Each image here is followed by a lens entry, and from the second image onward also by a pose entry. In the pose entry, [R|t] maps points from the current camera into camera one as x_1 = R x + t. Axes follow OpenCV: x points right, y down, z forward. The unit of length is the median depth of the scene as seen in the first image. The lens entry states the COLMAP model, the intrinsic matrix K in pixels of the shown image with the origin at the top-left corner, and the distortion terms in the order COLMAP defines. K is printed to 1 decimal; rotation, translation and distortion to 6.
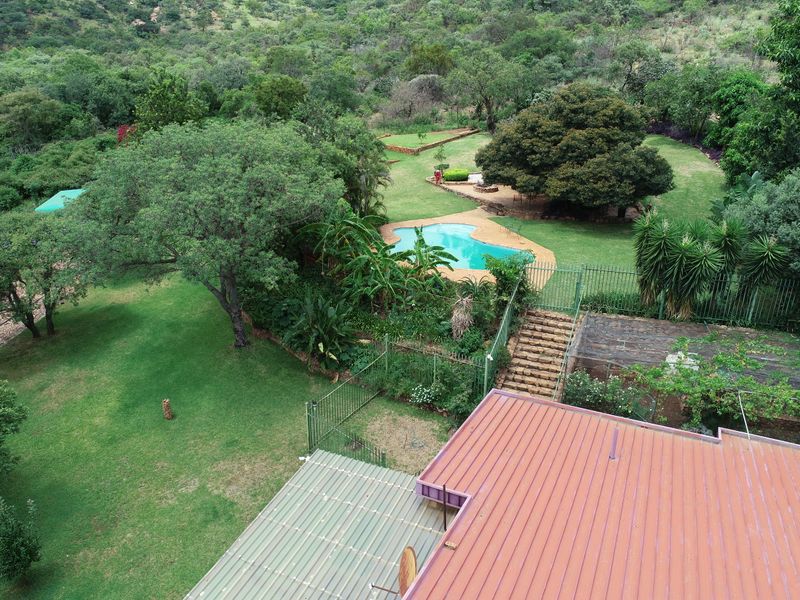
lens RADIAL K [[607.1, 0, 399.1], [0, 607.1, 299.9], [0, 0, 1]] dist [-0.002156, 0.007210]
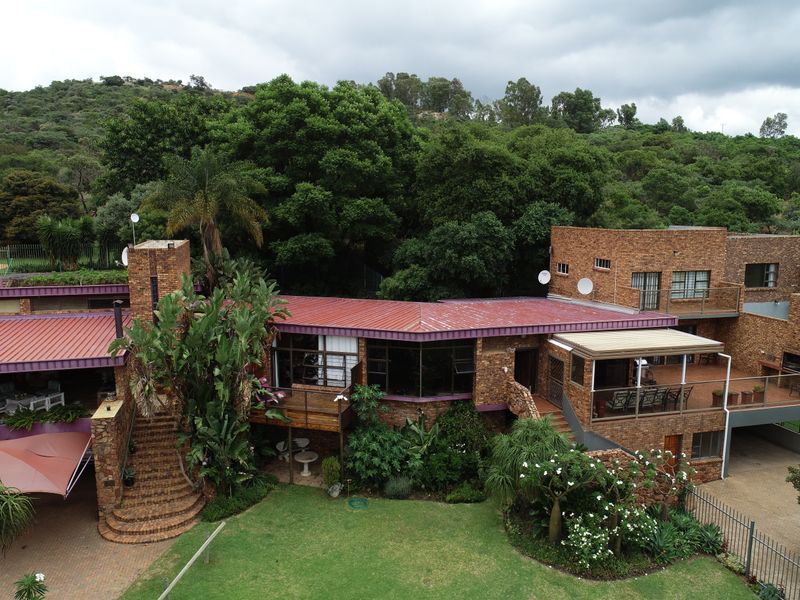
lens RADIAL K [[607.1, 0, 403.2], [0, 607.1, 306.9], [0, 0, 1]] dist [-0.002156, 0.007210]
pose [[0.771382, -0.101987, 0.628147, 0.037467], [0.238705, 0.961373, -0.137046, 0.429537], [-0.589907, 0.255657, 0.765930, -0.685676]]
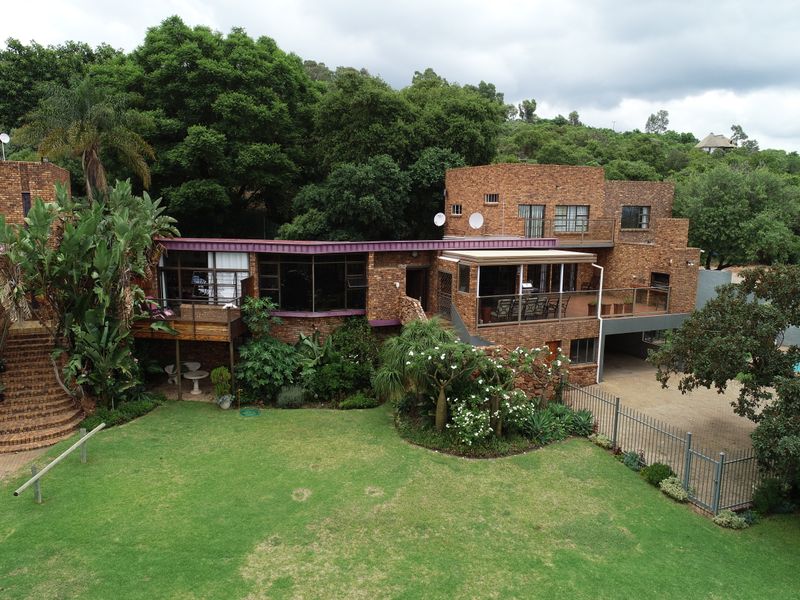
lens RADIAL K [[607.1, 0, 404.3], [0, 607.1, 304.9], [0, 0, 1]] dist [-0.002156, 0.007210]
pose [[0.670486, -0.114453, 0.733041, 0.037587], [0.270018, 0.957915, -0.097412, 0.529890], [-0.691042, 0.263247, 0.673173, -0.683472]]
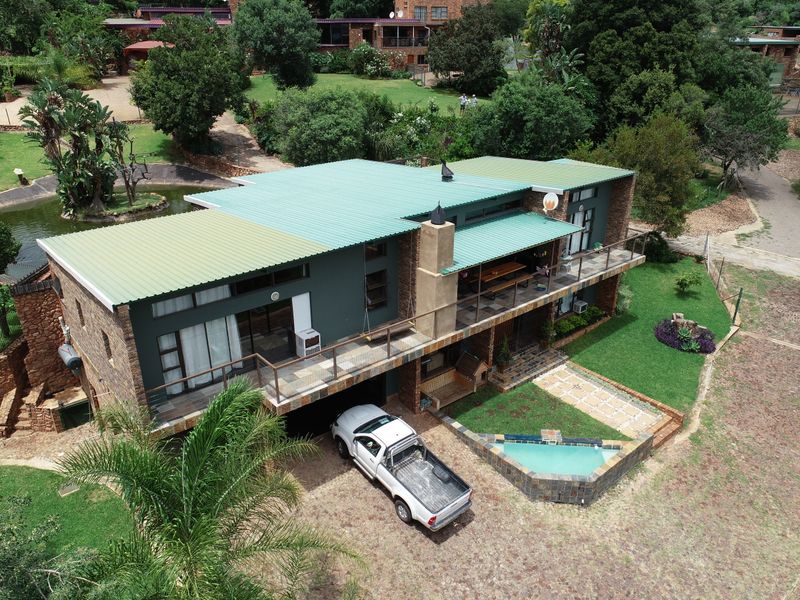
lens RADIAL K [[607.1, 0, 403.7], [0, 607.1, 304.7], [0, 0, 1]] dist [-0.002156, 0.007210]
pose [[0.750646, -0.275825, 0.600375, -0.900560], [0.246341, 0.960007, 0.133049, 1.121480], [-0.613063, 0.048025, 0.788573, -1.982944]]
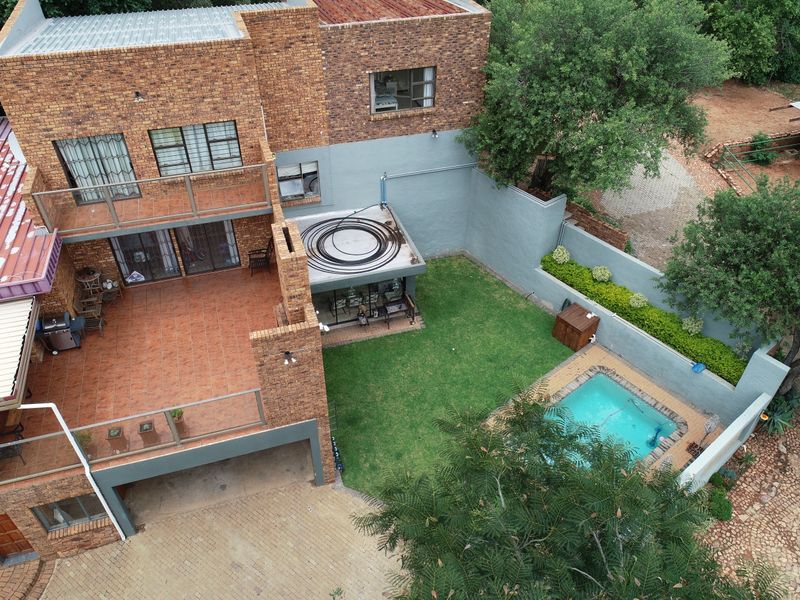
lens RADIAL K [[607.1, 0, 400.3], [0, 607.1, 302.1], [0, 0, 1]] dist [-0.002156, 0.007210]
pose [[0.731191, -0.429035, 0.530367, 0.746460], [0.255172, 0.893042, 0.370625, 0.346374], [-0.632651, -0.135663, 0.762462, -0.748000]]
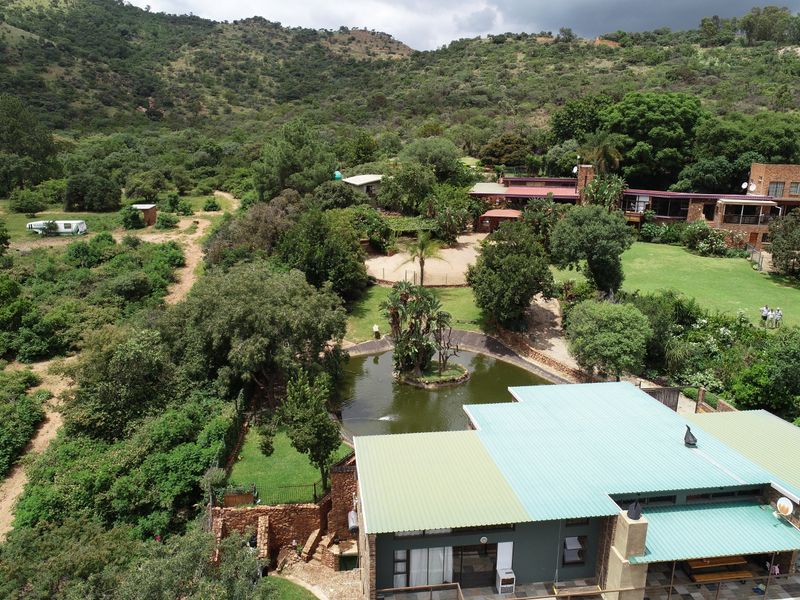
lens RADIAL K [[607.1, 0, 399.2], [0, 607.1, 305.9], [0, 0, 1]] dist [-0.002156, 0.007210]
pose [[0.988463, -0.036734, 0.146944, -0.855376], [0.053458, 0.992321, -0.111537, 0.973564], [-0.141718, 0.118106, 0.982836, -2.183064]]
